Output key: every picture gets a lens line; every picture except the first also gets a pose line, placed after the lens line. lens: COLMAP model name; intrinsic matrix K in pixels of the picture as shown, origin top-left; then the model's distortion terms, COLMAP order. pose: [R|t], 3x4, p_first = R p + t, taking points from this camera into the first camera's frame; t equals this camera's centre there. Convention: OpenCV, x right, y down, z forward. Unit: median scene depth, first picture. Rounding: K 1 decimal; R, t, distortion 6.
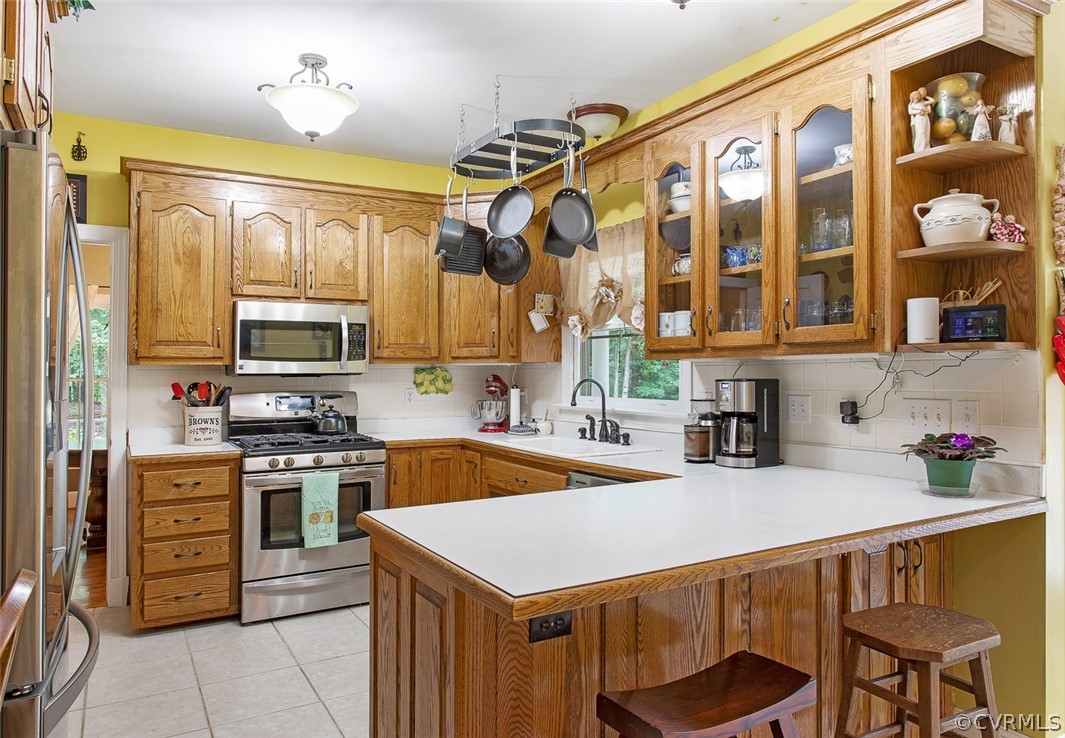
lens RADIAL K [[737.2, 0, 534.6], [0, 737.2, 367.2], [0, 0, 1]] dist [0.000685, 0.005041]
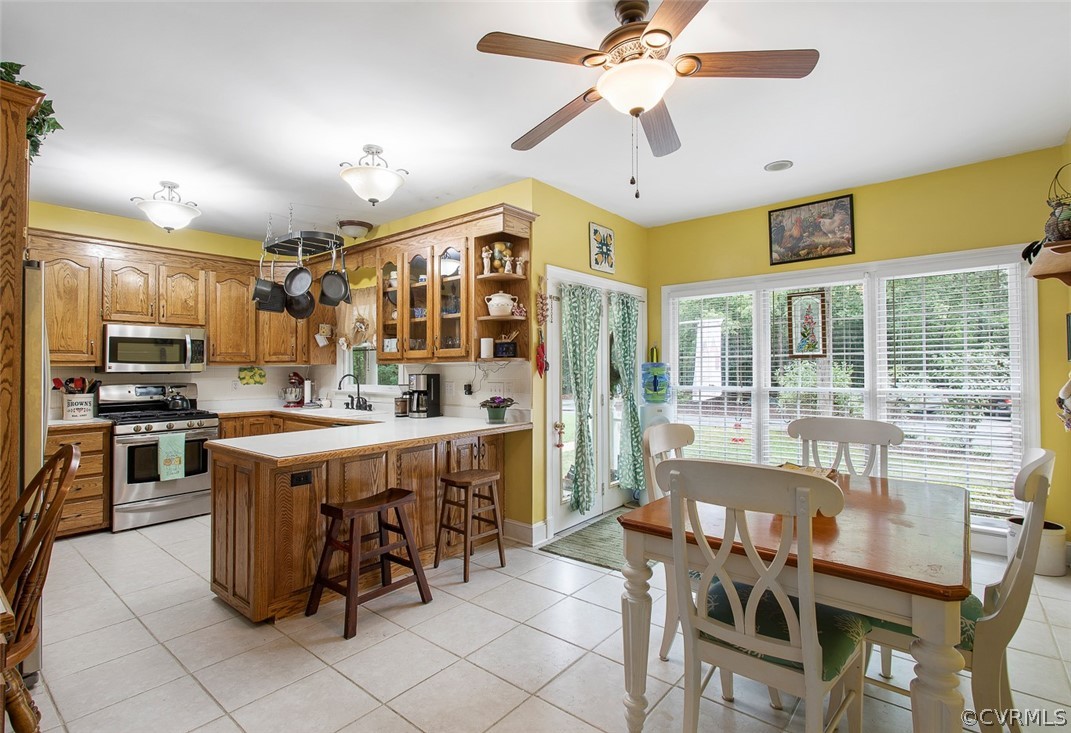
lens RADIAL K [[524.4, 0, 527.8], [0, 524.4, 367.2], [0, 0, 1]] dist [0.002661, 0.001532]
pose [[0.943511, 0.000639, 0.331341, 0.064020], [-0.001078, 0.999999, 0.001140, -0.003342], [-0.331340, -0.001433, 0.943510, -0.349998]]
